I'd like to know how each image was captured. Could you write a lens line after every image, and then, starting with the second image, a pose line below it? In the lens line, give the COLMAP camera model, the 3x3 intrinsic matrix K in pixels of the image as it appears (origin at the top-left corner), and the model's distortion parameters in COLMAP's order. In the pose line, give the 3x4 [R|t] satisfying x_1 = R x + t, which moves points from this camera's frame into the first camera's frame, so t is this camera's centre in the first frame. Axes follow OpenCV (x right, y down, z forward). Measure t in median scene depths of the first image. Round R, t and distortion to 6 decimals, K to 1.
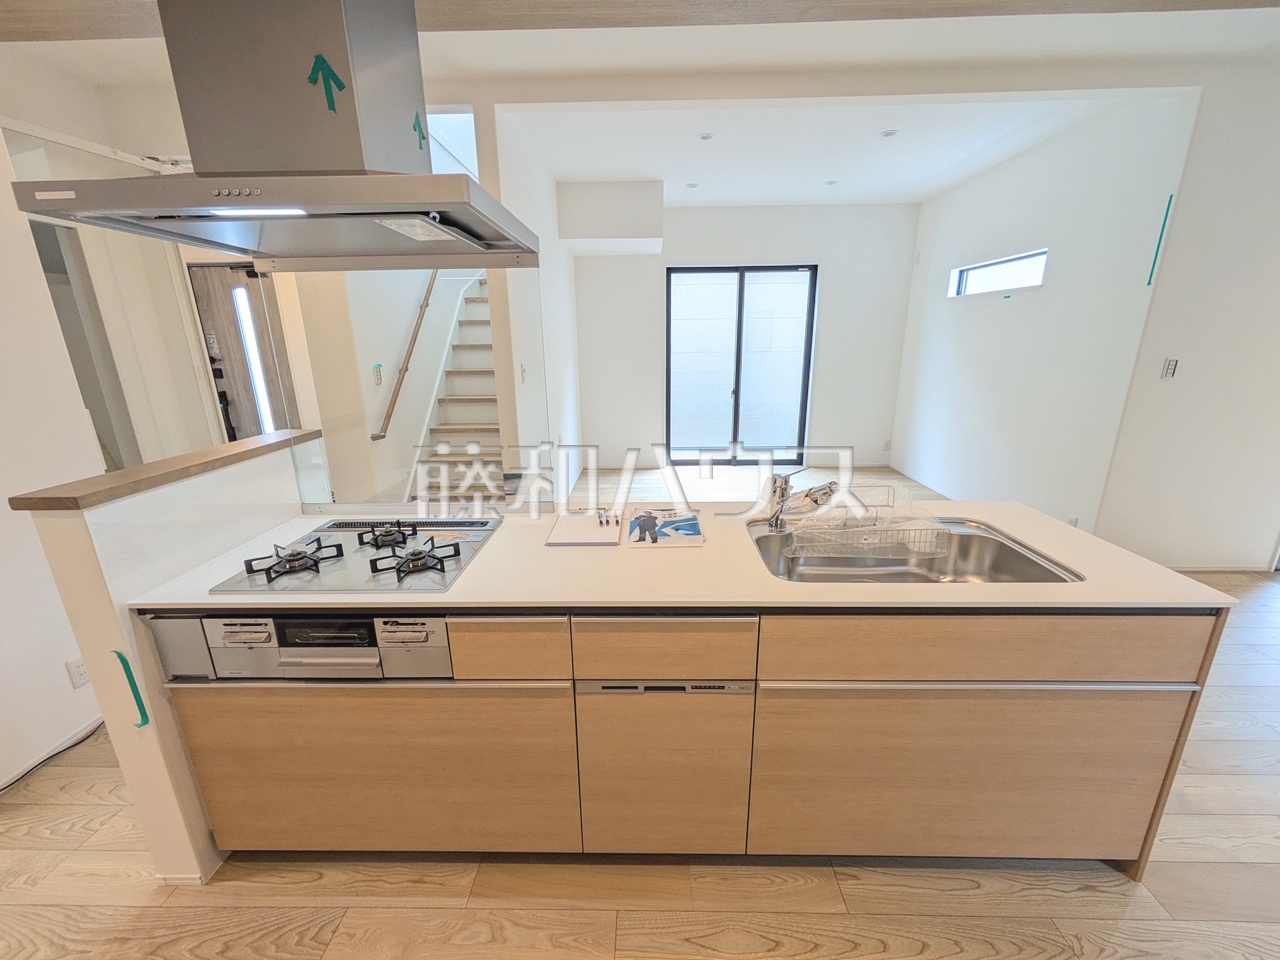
lens RADIAL K [[506.9, 0, 638.3], [0, 506.9, 478.6], [0, 0, 1]] dist [0.000905, 0.001342]
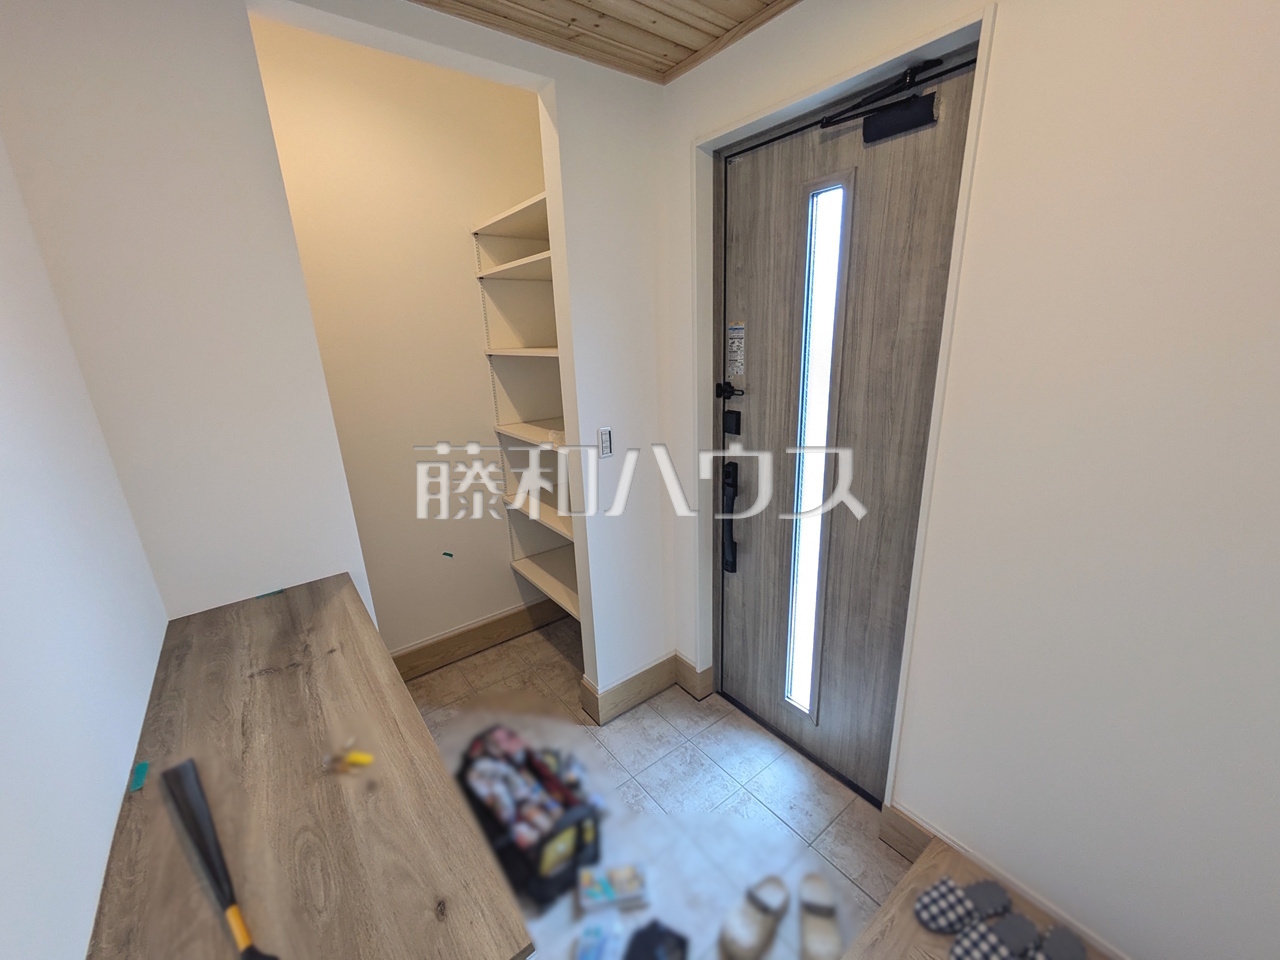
lens RADIAL K [[506.9, 0, 637.6], [0, 506.9, 481.0], [0, 0, 1]] dist [0.000905, 0.001342]
pose [[0.626440, 0.205384, -0.751924, -1.919396], [-0.180428, 0.976670, 0.116454, -0.678525], [0.758300, 0.062717, 0.648882, 2.336796]]
